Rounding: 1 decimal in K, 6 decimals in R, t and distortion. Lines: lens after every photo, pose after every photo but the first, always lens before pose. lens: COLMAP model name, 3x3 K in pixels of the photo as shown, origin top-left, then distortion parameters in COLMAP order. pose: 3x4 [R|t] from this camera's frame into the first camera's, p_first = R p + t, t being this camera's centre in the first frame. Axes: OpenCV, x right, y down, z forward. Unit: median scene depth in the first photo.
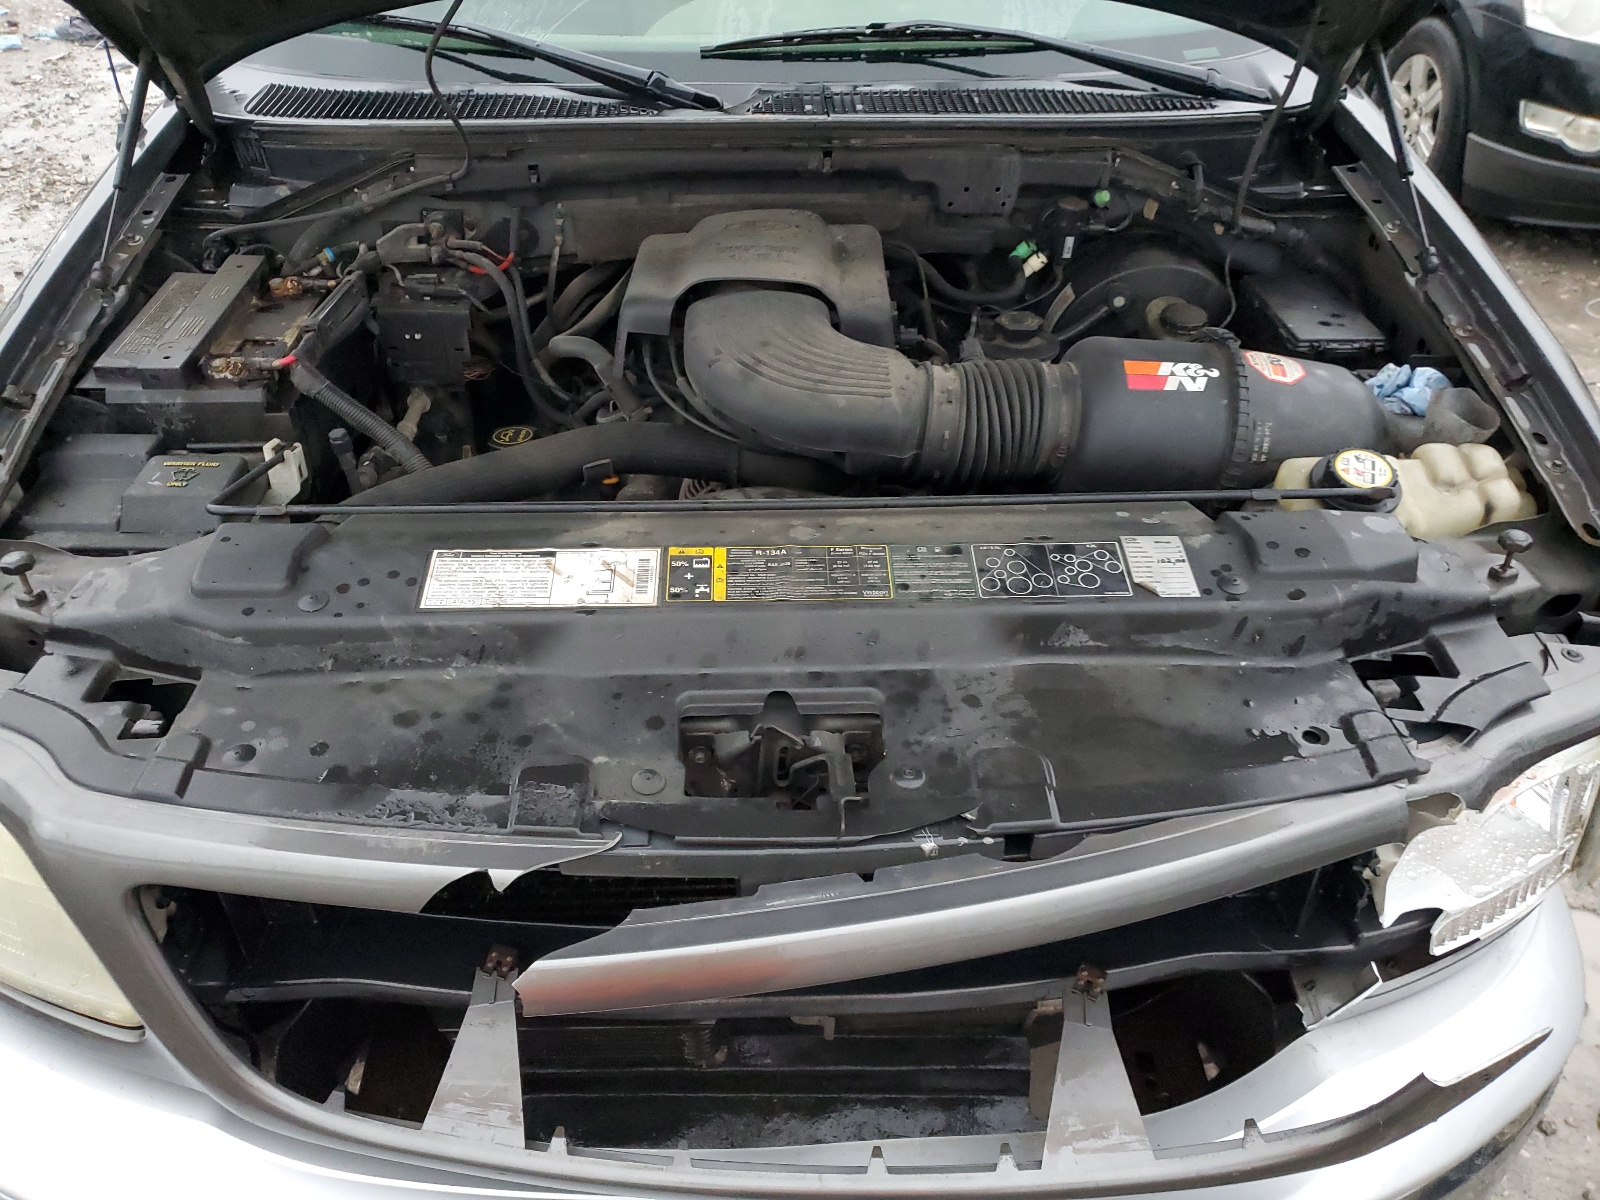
lens RADIAL K [[1209.0, 0, 785.6], [0, 1209.0, 602.3], [0, 0, 1]] dist [-0.009732, -0.010366]
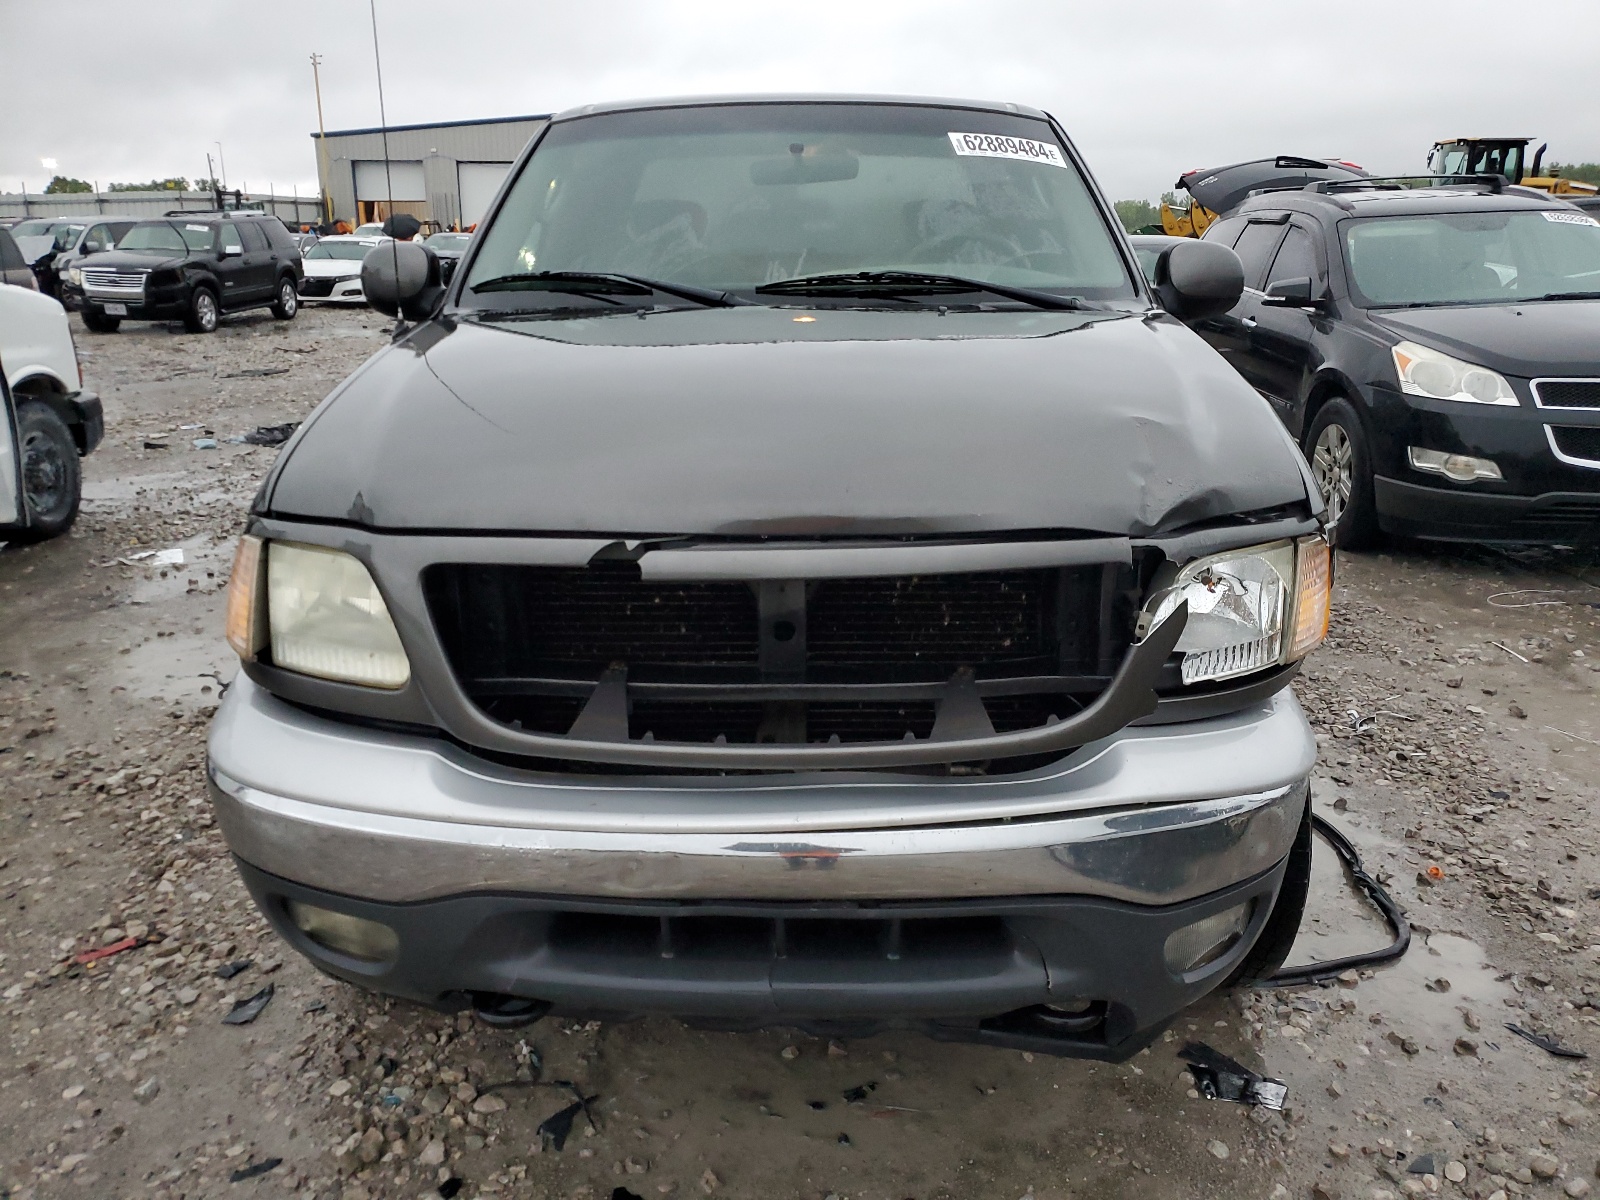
lens RADIAL K [[1209.0, 0, 810.0], [0, 1209.0, 598.4], [0, 0, 1]] dist [-0.009732, -0.010366]
pose [[0.999462, 0.010192, -0.031174, 0.018442], [-0.020657, 0.933897, -0.356946, 0.181915], [0.025475, 0.357397, 0.933605, -0.138252]]
